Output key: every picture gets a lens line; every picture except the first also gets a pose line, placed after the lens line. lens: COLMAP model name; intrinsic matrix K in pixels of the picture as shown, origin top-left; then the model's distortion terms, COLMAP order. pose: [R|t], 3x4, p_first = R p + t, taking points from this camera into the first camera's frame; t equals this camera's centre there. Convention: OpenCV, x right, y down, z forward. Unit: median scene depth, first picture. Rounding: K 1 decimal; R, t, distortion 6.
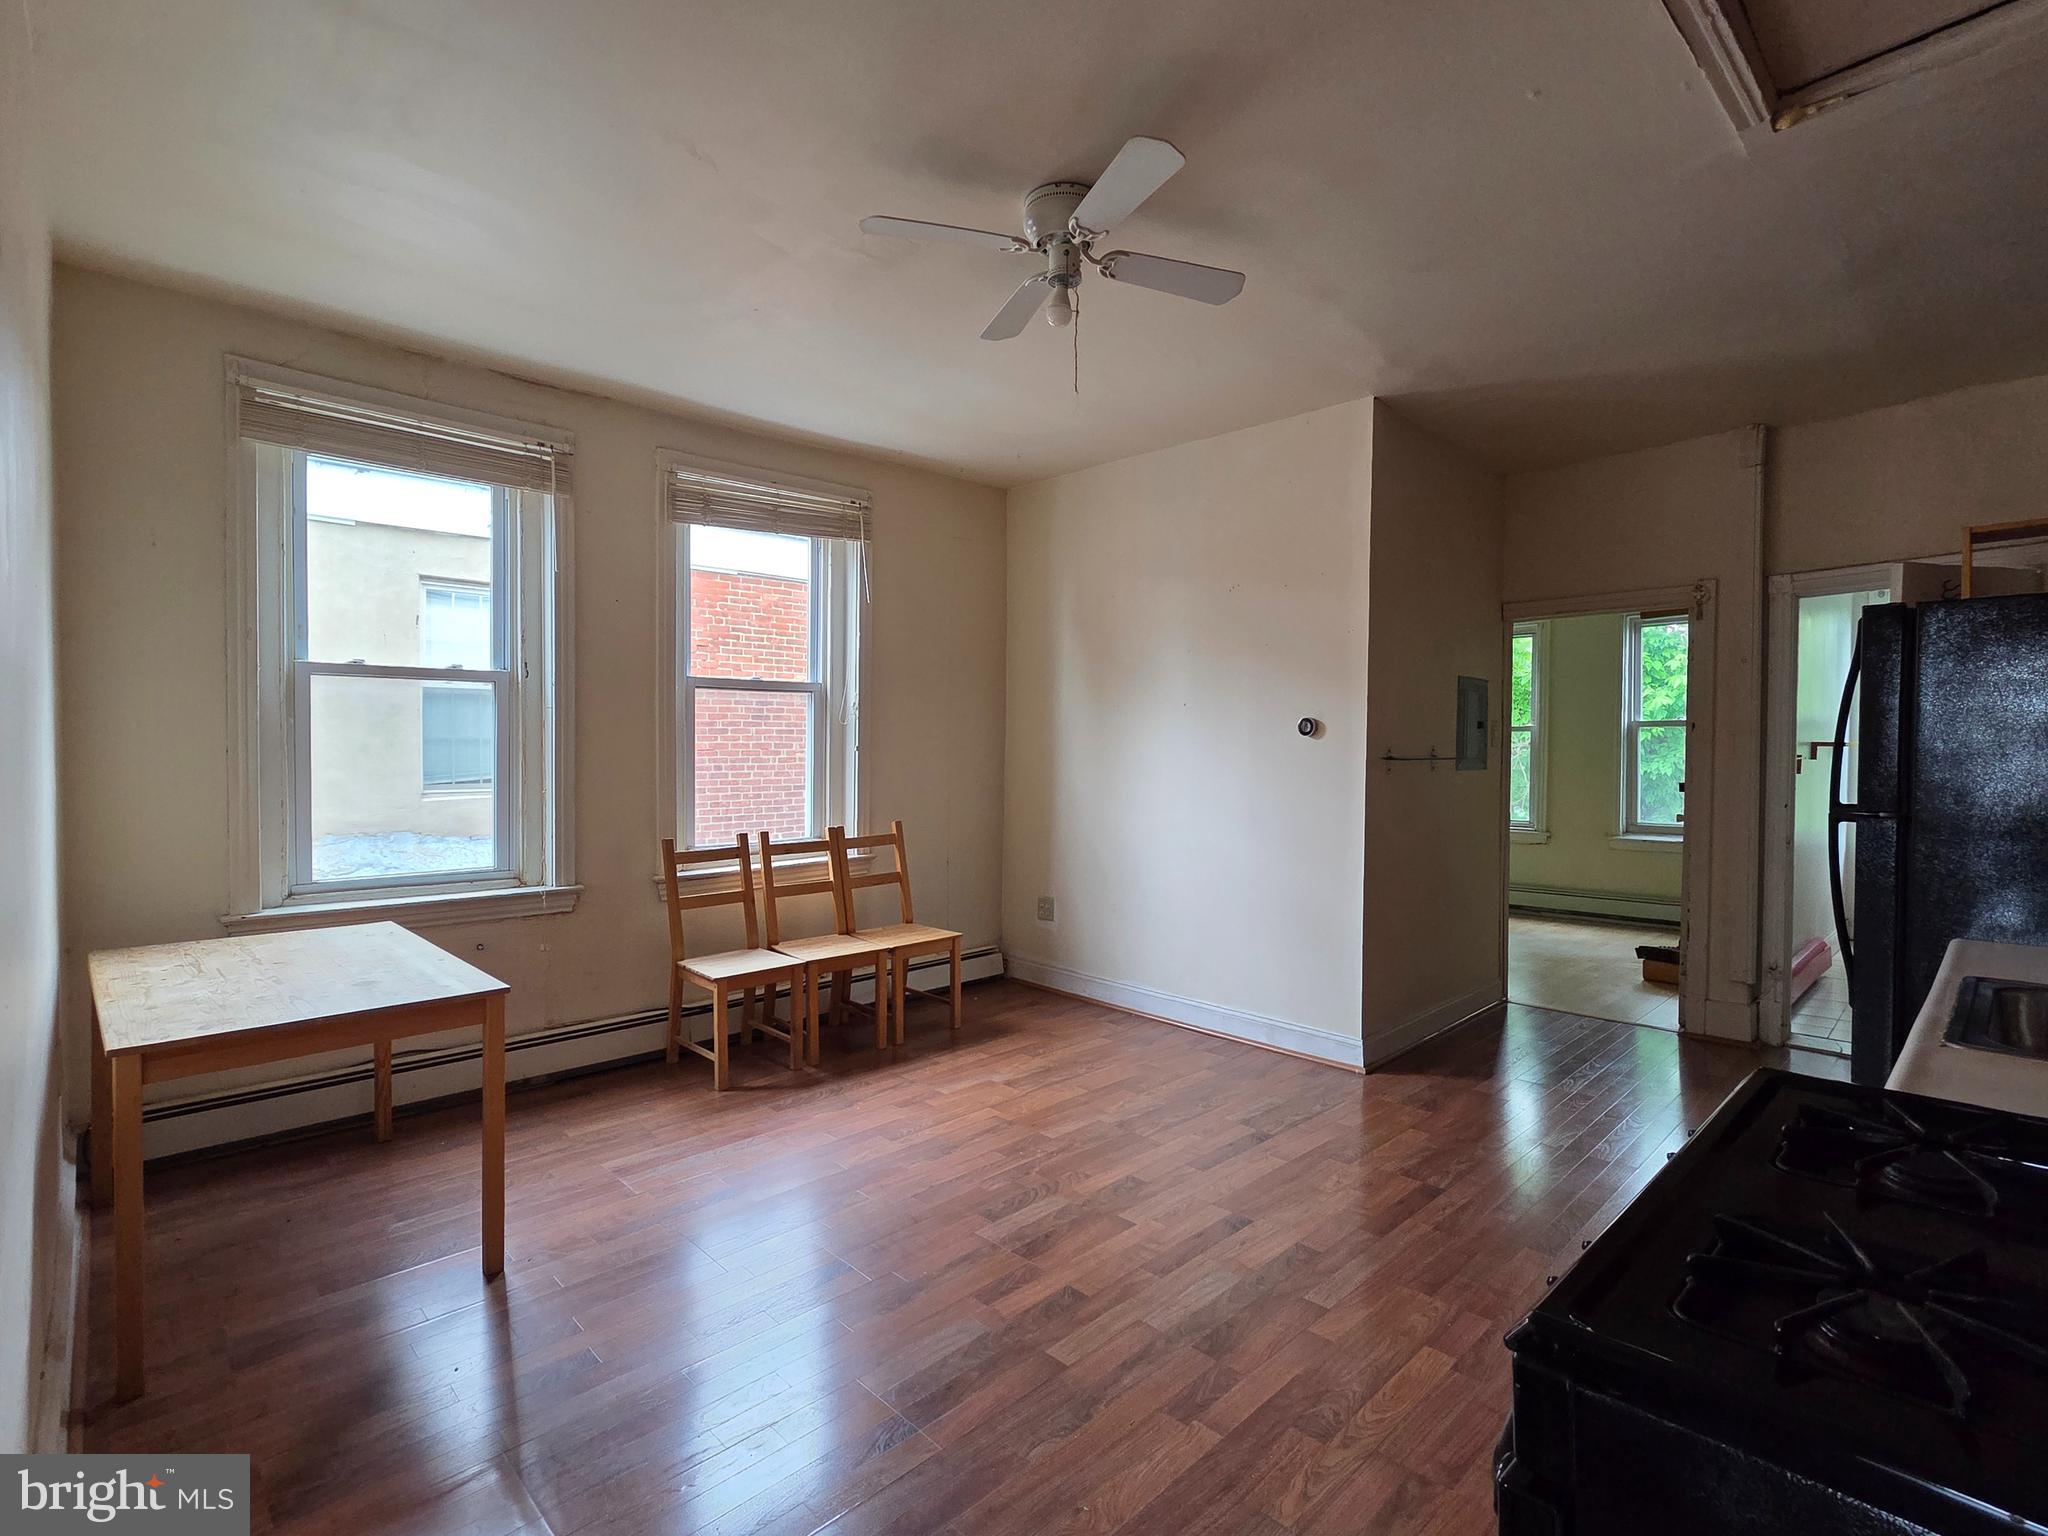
lens RADIAL K [[970.4, 0, 1033.6], [0, 970.4, 758.7], [0, 0, 1]] dist [-0.000026, 0.001523]
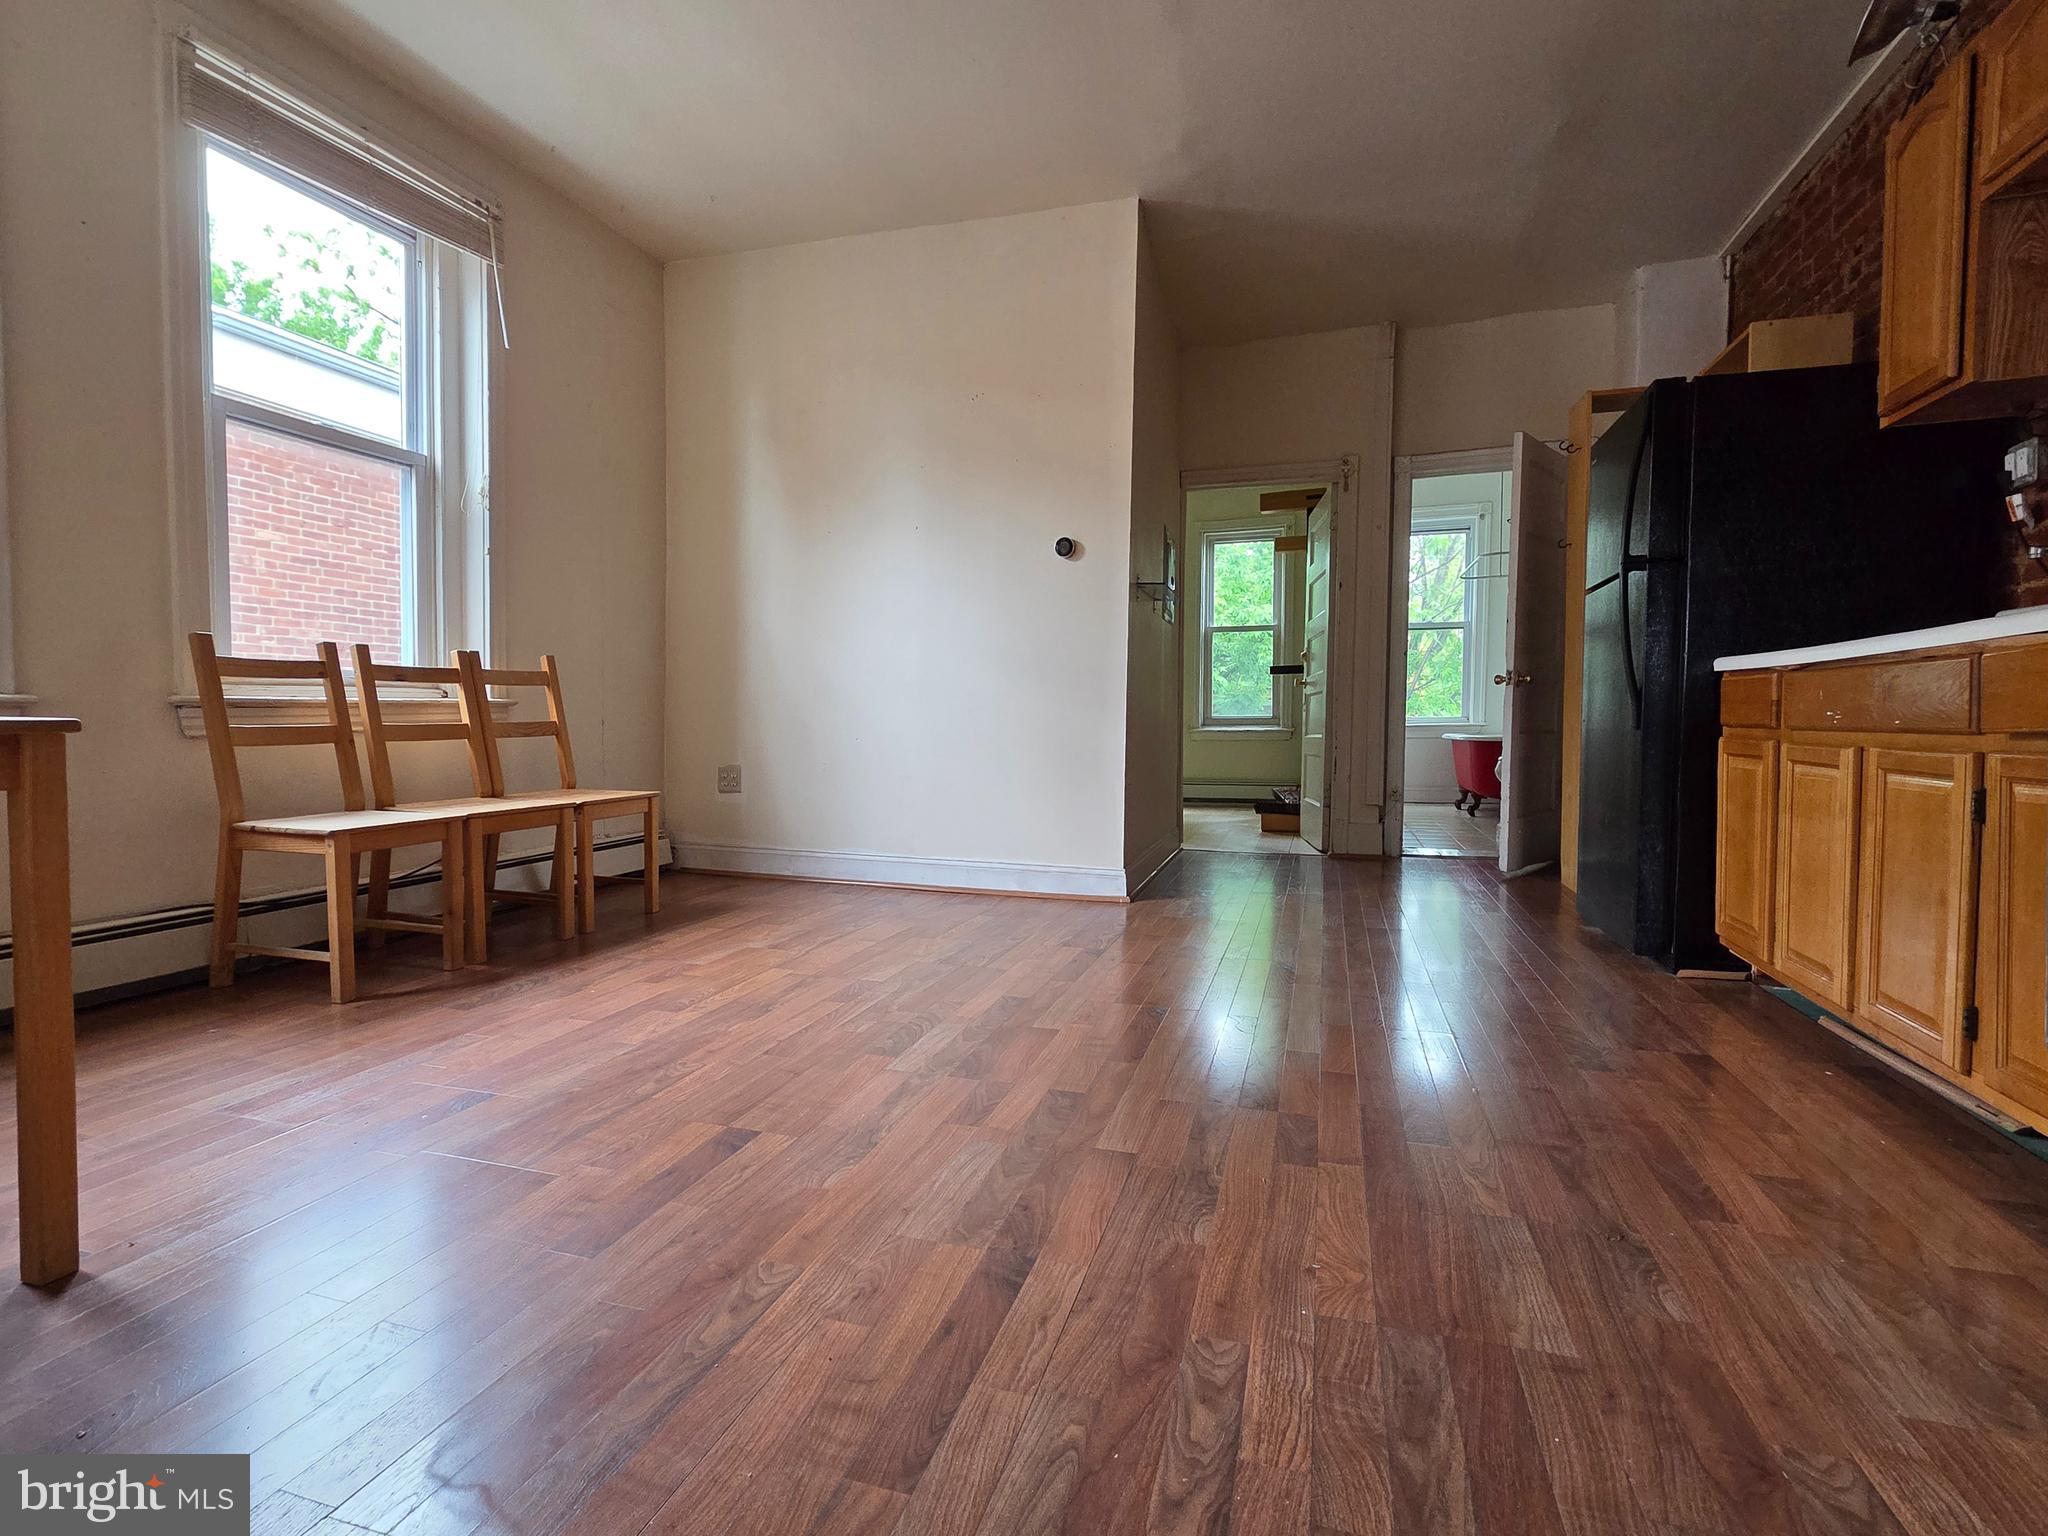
lens RADIAL K [[970.4, 0, 1022.3], [0, 970.4, 766.8], [0, 0, 1]] dist [-0.000026, 0.001523]
pose [[0.878894, -0.021726, 0.476522, -0.207134], [0.004106, 0.999270, 0.037987, 0.143806], [-0.476999, -0.031430, 0.878341, 0.186018]]
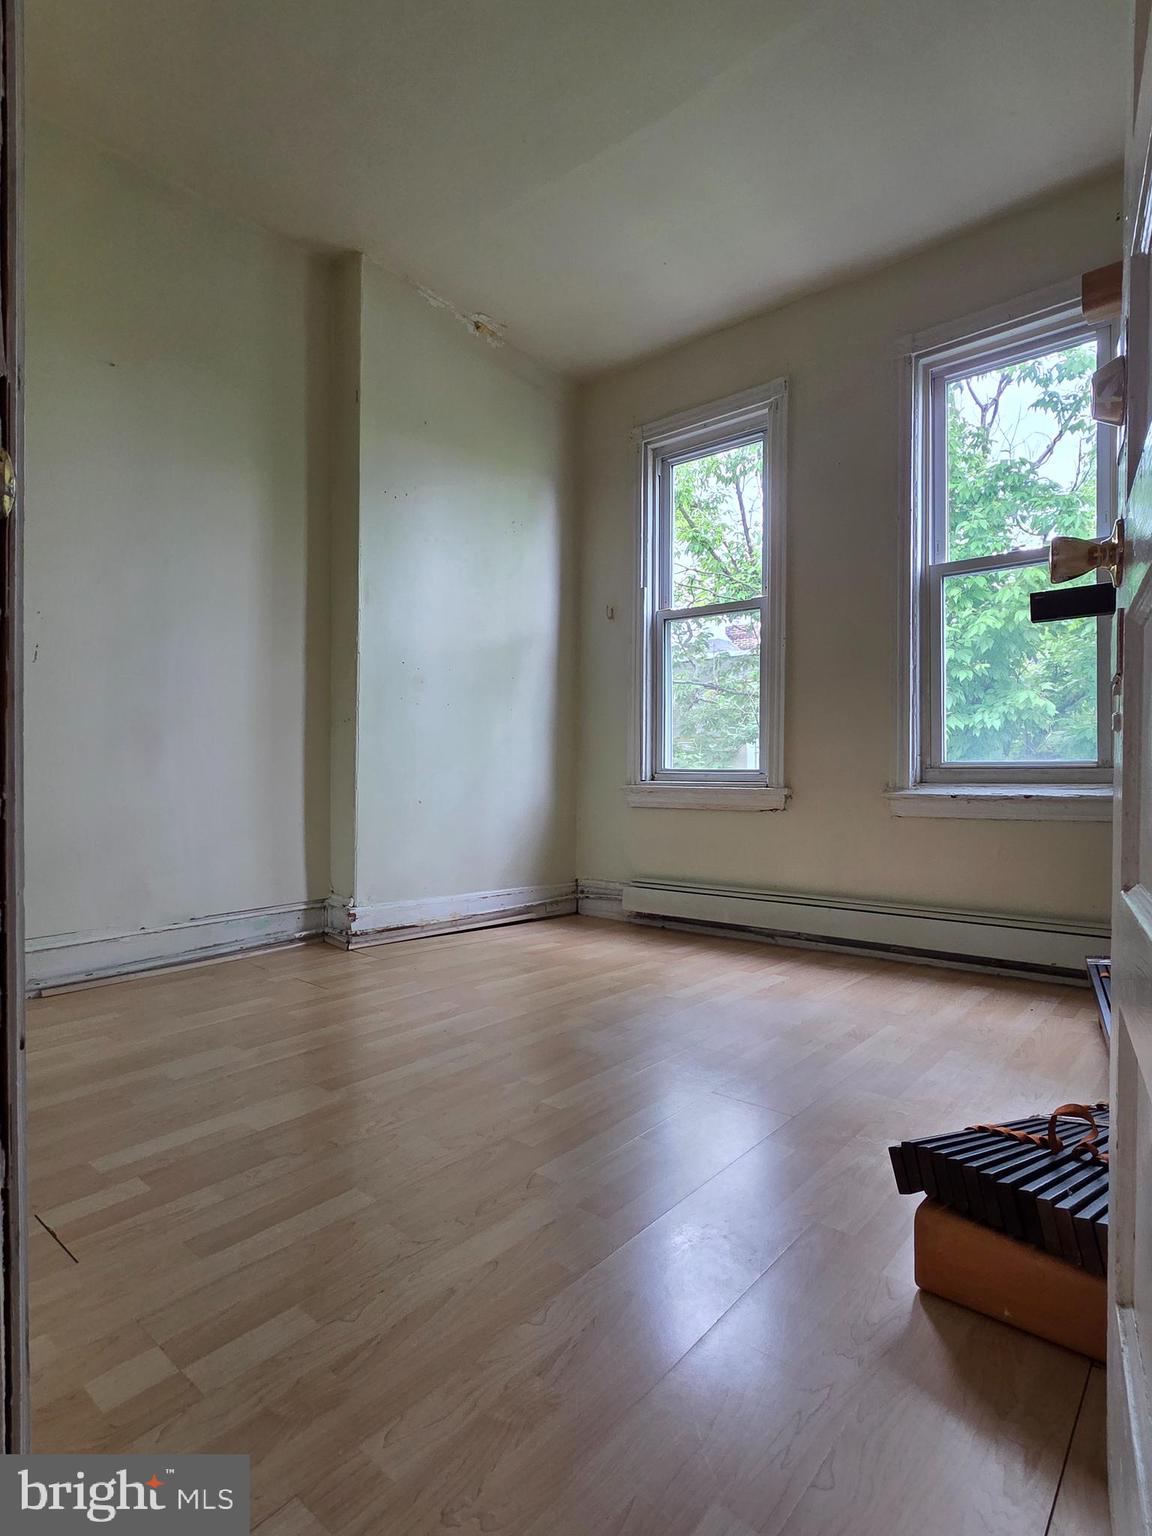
lens RADIAL K [[804.3, 0, 574.4], [0, 804.3, 765.1], [0, 0, 1]] dist [0.002234, -0.000022]
pose [[0.995116, -0.002147, 0.098685, 0.690558], [0.003826, 0.999851, -0.016823, 0.130557], [-0.098634, 0.017118, 0.994977, 1.064704]]
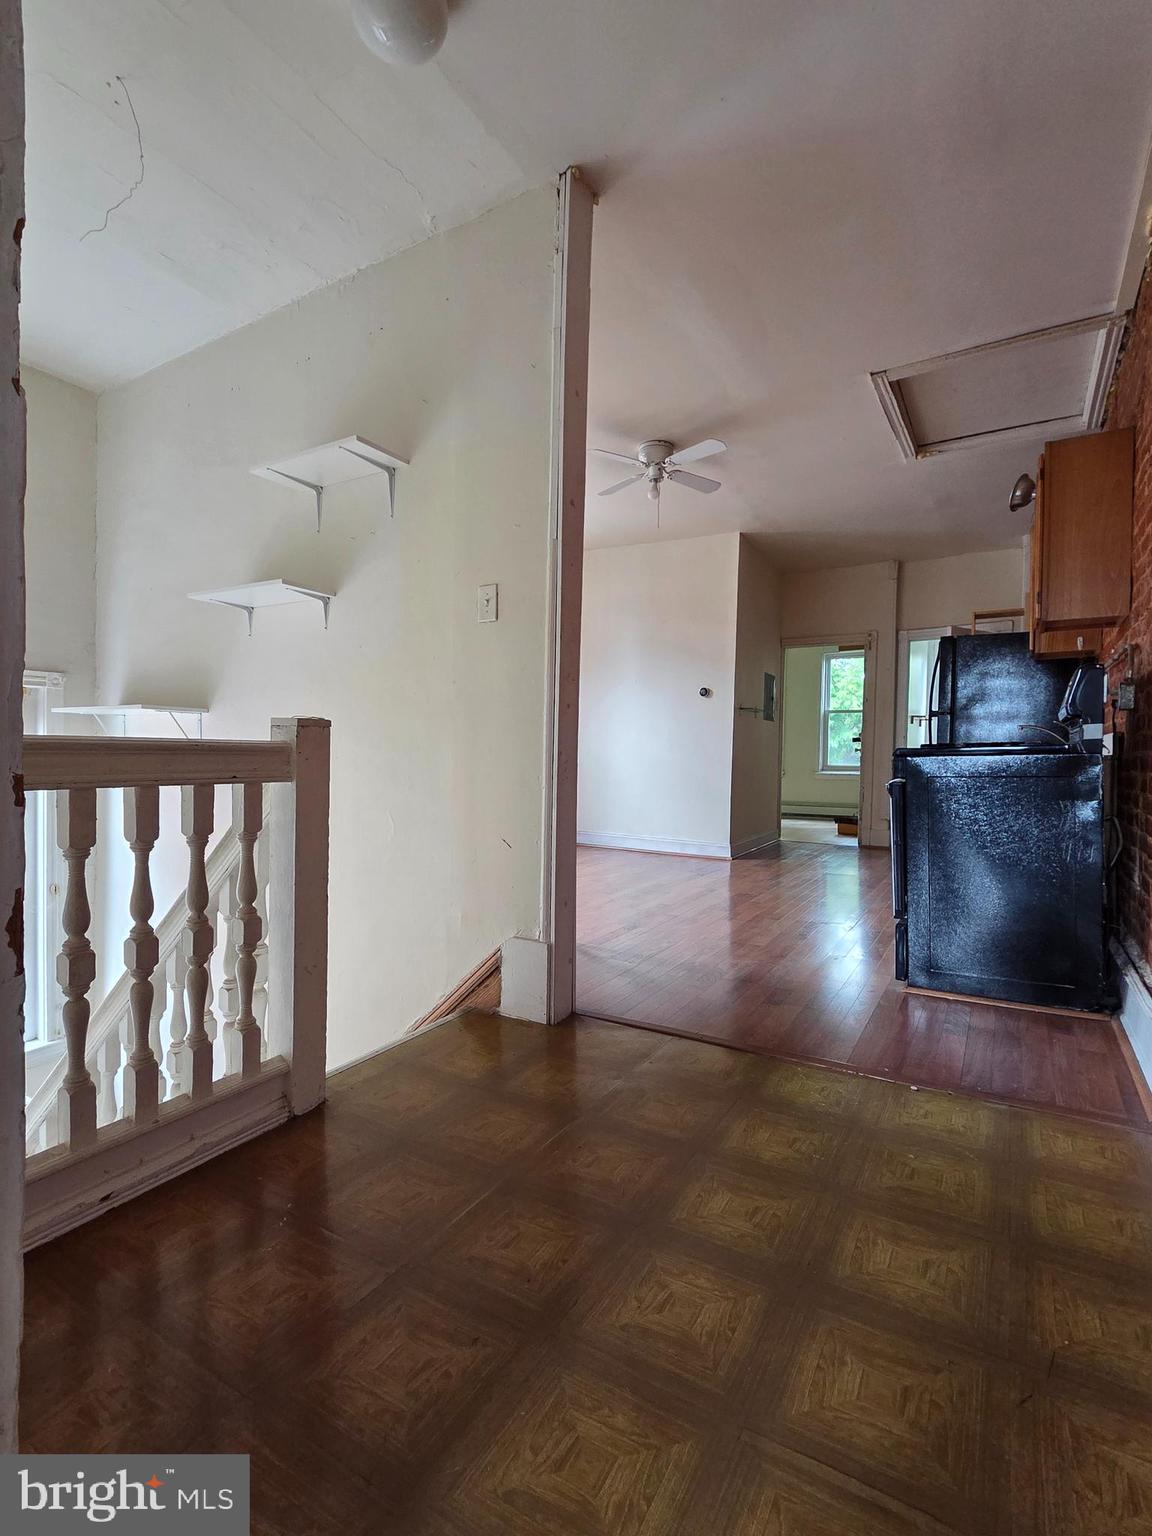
lens RADIAL K [[727.8, 0, 575.9], [0, 727.8, 766.1], [0, 0, 1]] dist [-0.000026, 0.001523]
pose [[0.965489, 0.007482, 0.260337, -0.366847], [-0.009824, 0.999922, 0.007699, 0.110745], [-0.260259, -0.009991, 0.965487, -0.391839]]
